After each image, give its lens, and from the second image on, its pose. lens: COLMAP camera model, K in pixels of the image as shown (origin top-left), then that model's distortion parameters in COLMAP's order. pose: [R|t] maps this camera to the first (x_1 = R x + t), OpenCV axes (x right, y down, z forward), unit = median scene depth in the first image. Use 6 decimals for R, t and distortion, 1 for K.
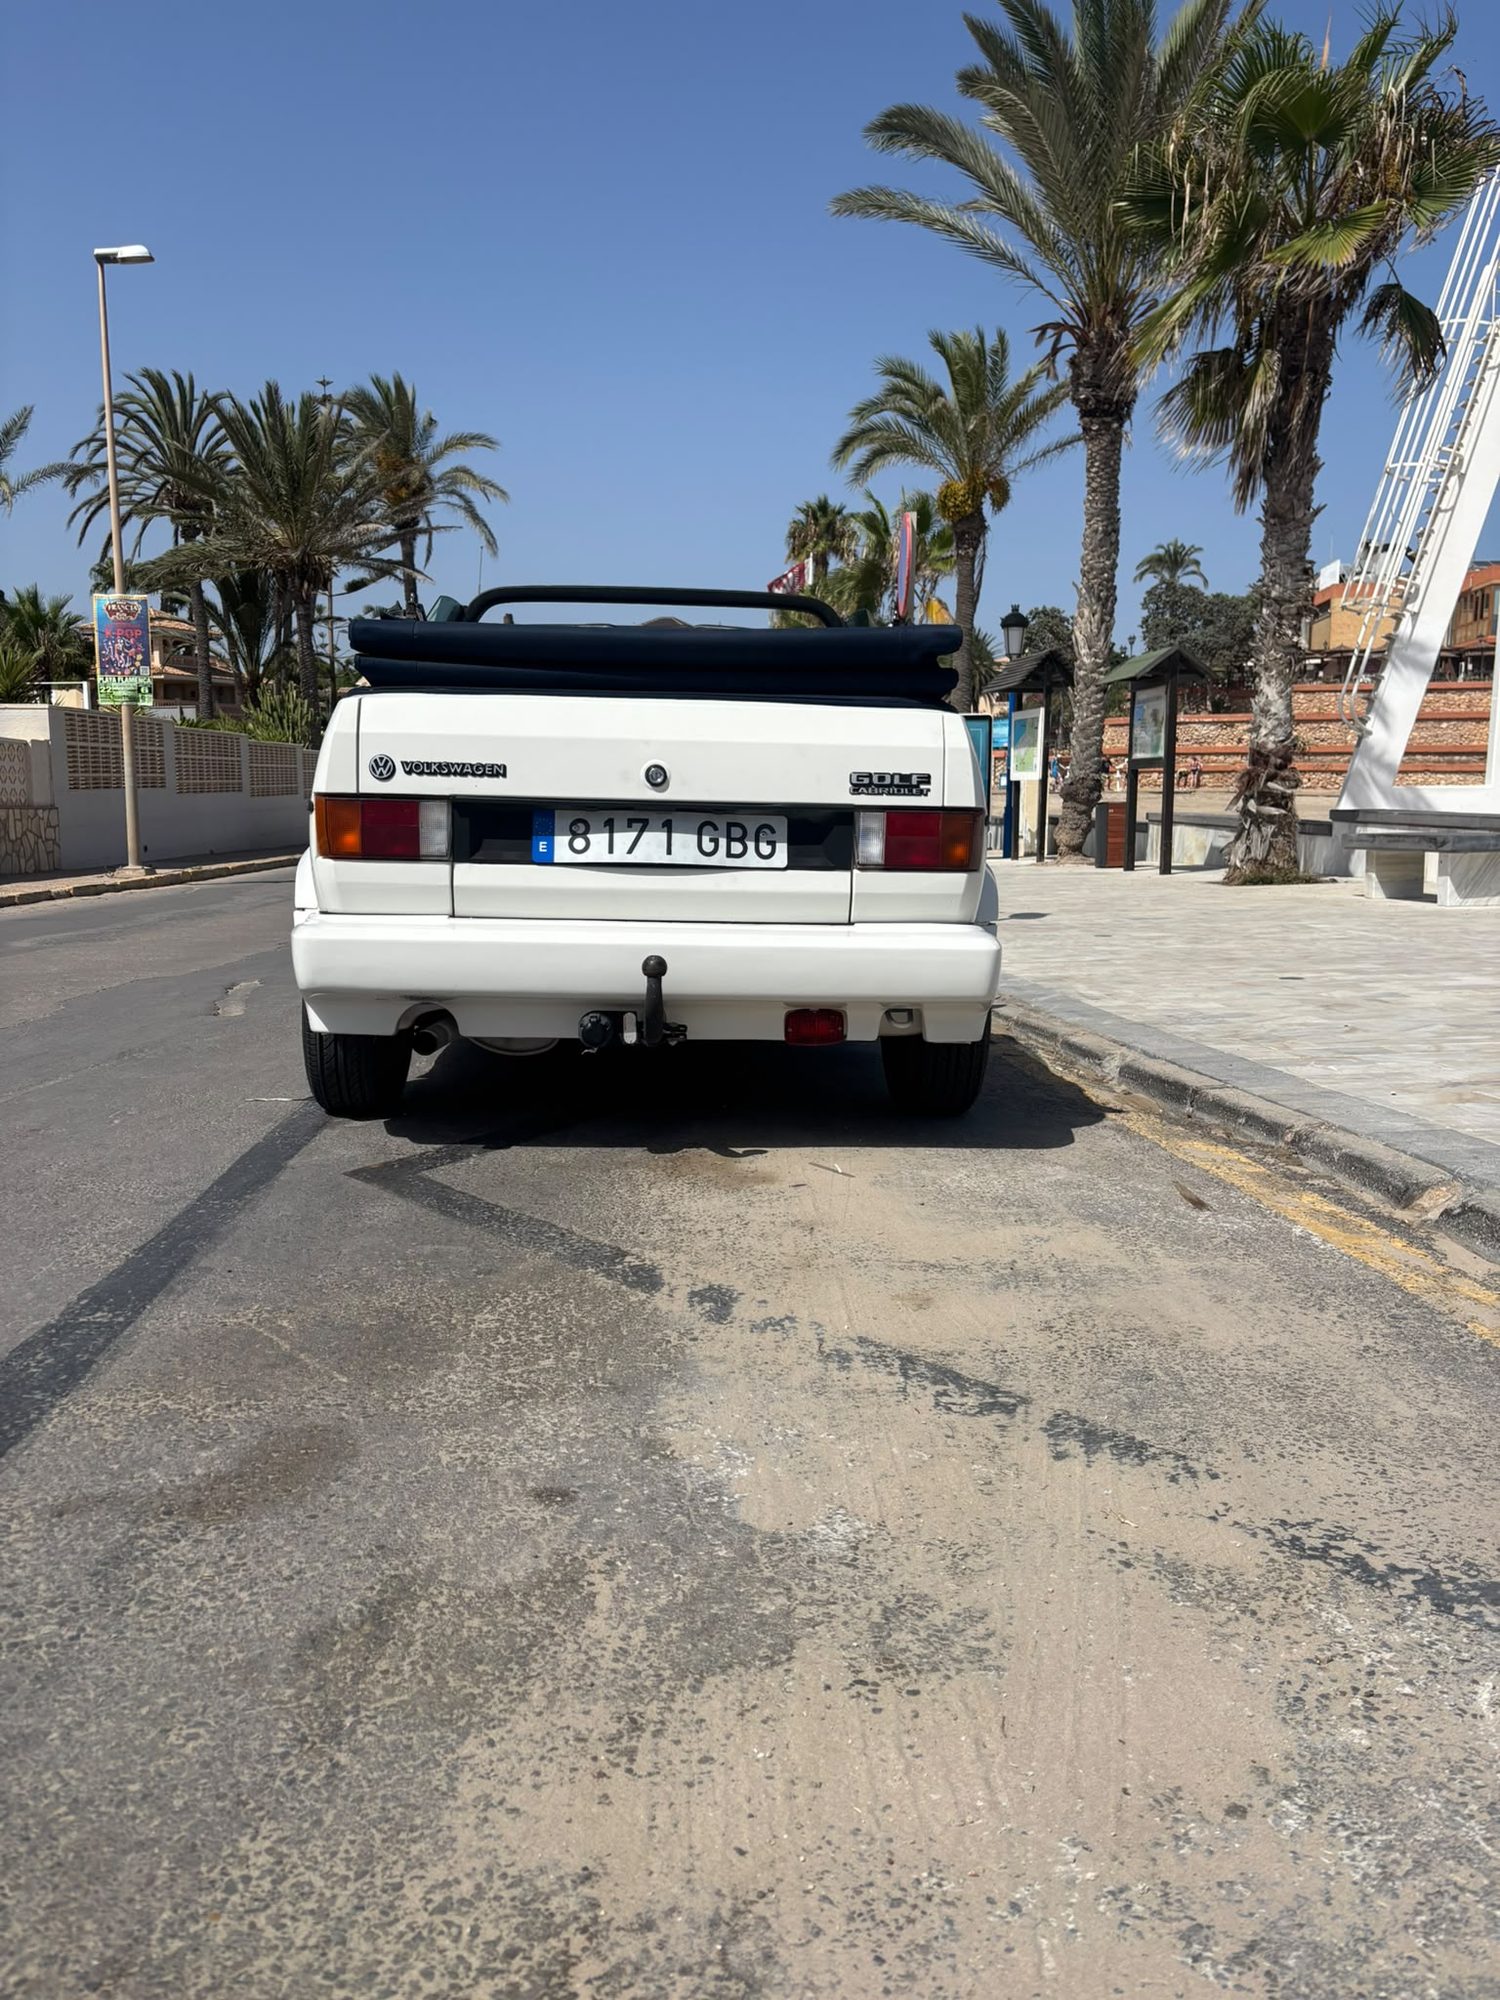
lens RADIAL K [[1521.5, 0, 743.4], [0, 1521.5, 1003.9], [0, 0, 1]] dist [0.046995, -0.044208]
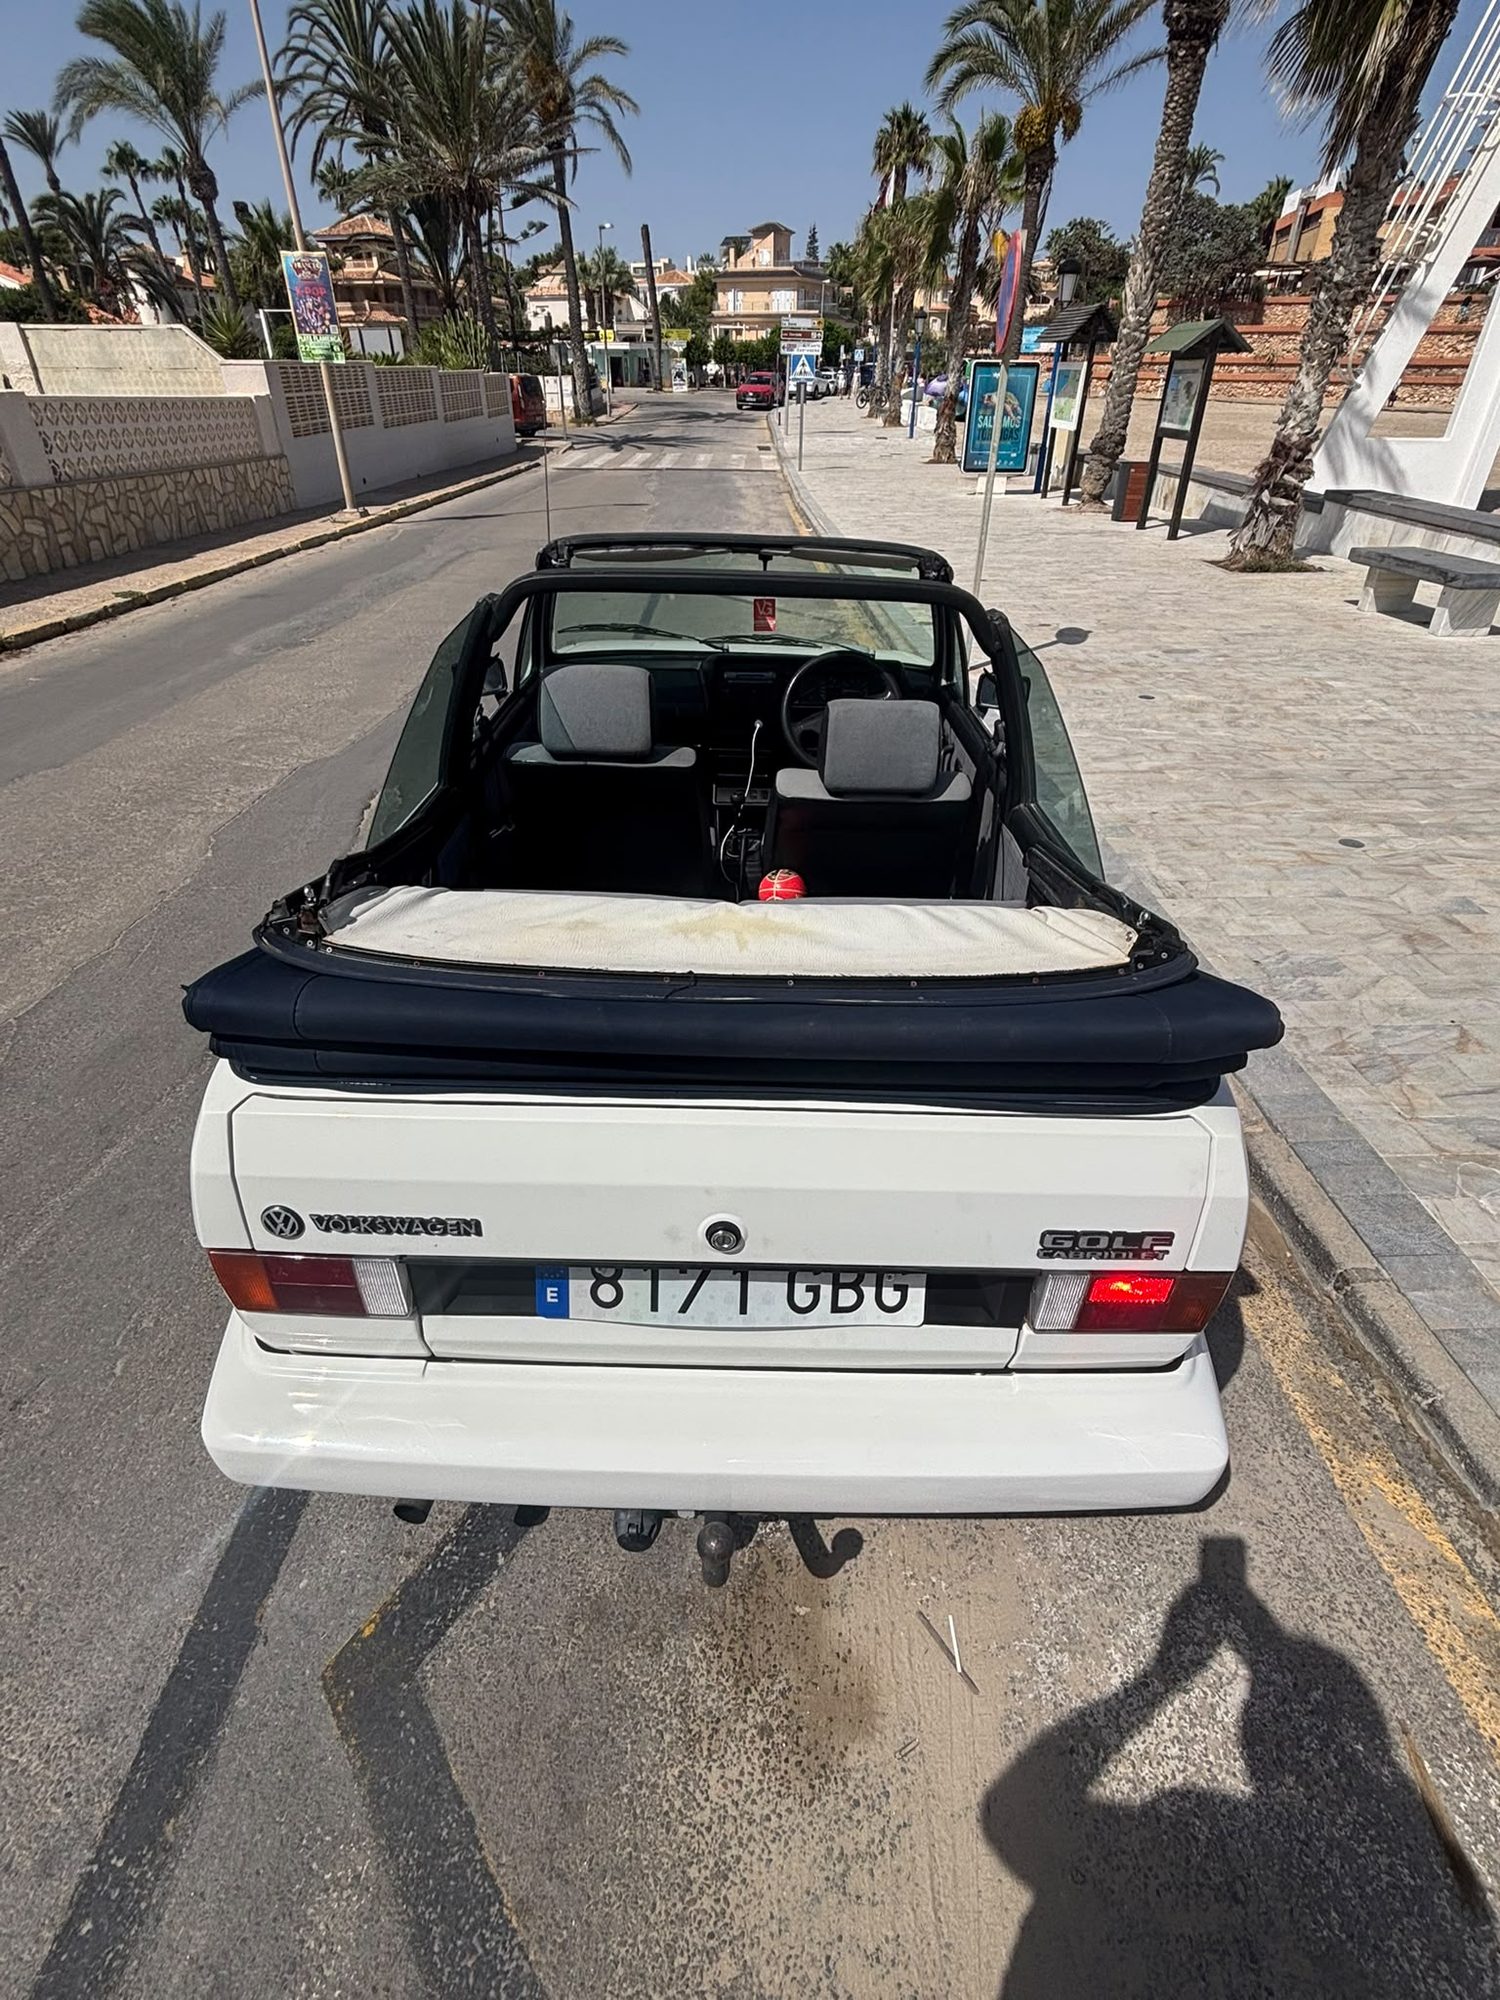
lens RADIAL K [[968.7, 0, 753.3], [0, 968.7, 996.5], [0, 0, 1]] dist [-0.005869, 0.005723]
pose [[0.997969, 0.042438, -0.047513, -0.007032], [-0.018600, 0.907420, 0.419814, -0.090019], [0.060930, -0.418078, 0.906366, 0.155297]]
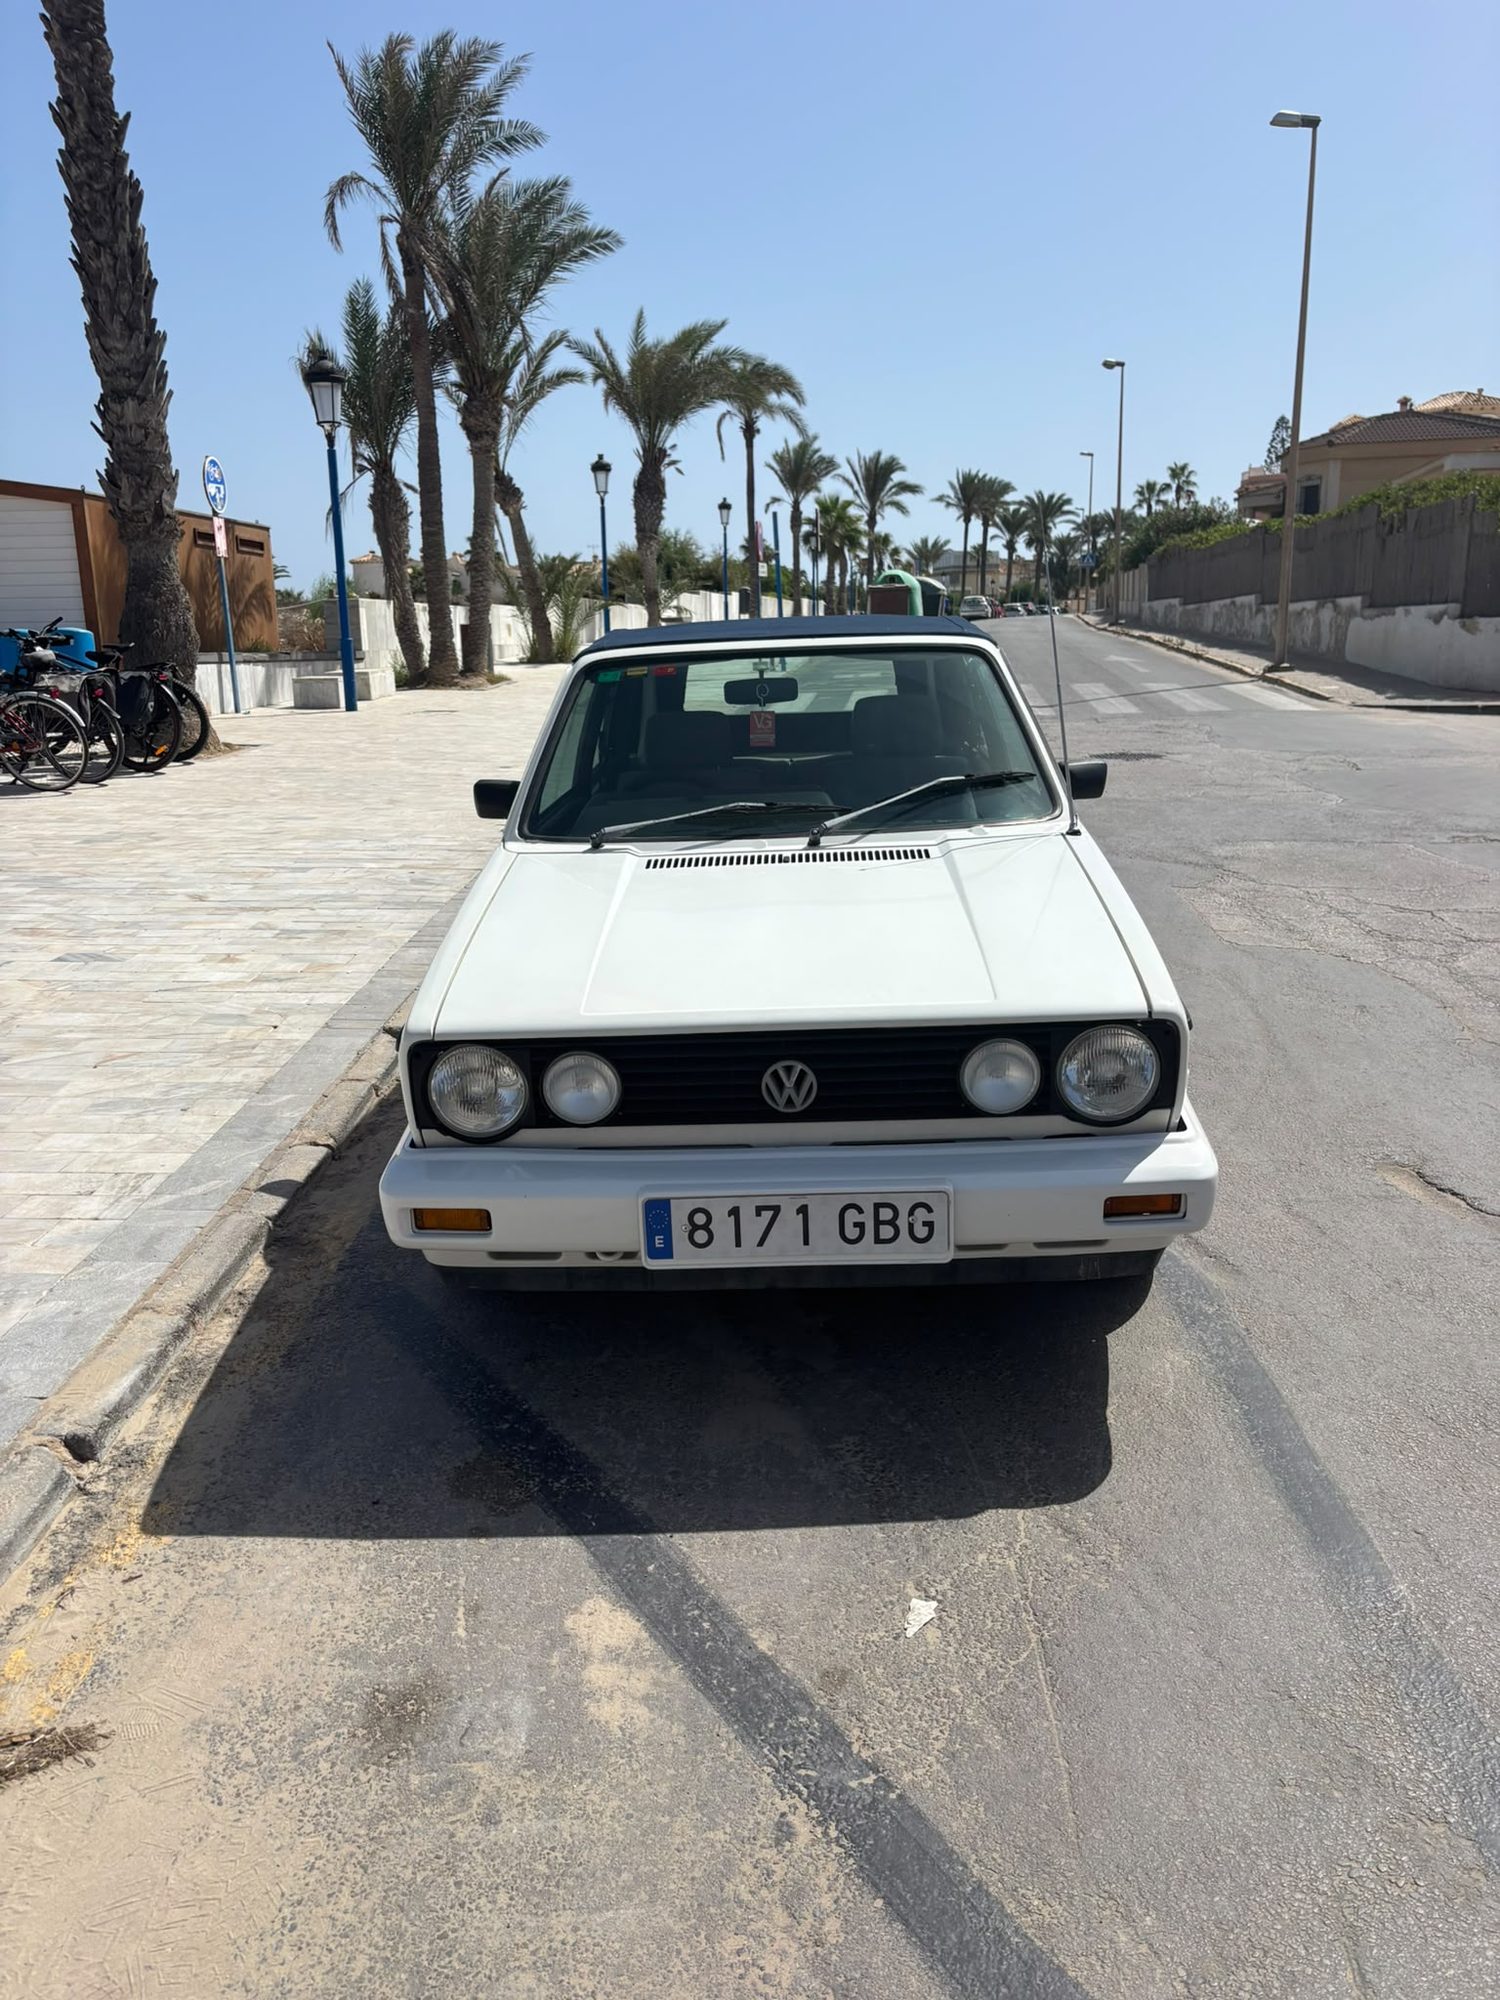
lens RADIAL K [[1521.5, 0, 731.4], [0, 1521.5, 987.1], [0, 0, 1]] dist [0.046995, -0.044208]
pose [[-0.994591, -0.008800, 0.103494, -0.043103], [0.028687, 0.934375, 0.355134, -0.136028], [-0.099827, 0.356182, -0.929069, 0.680085]]
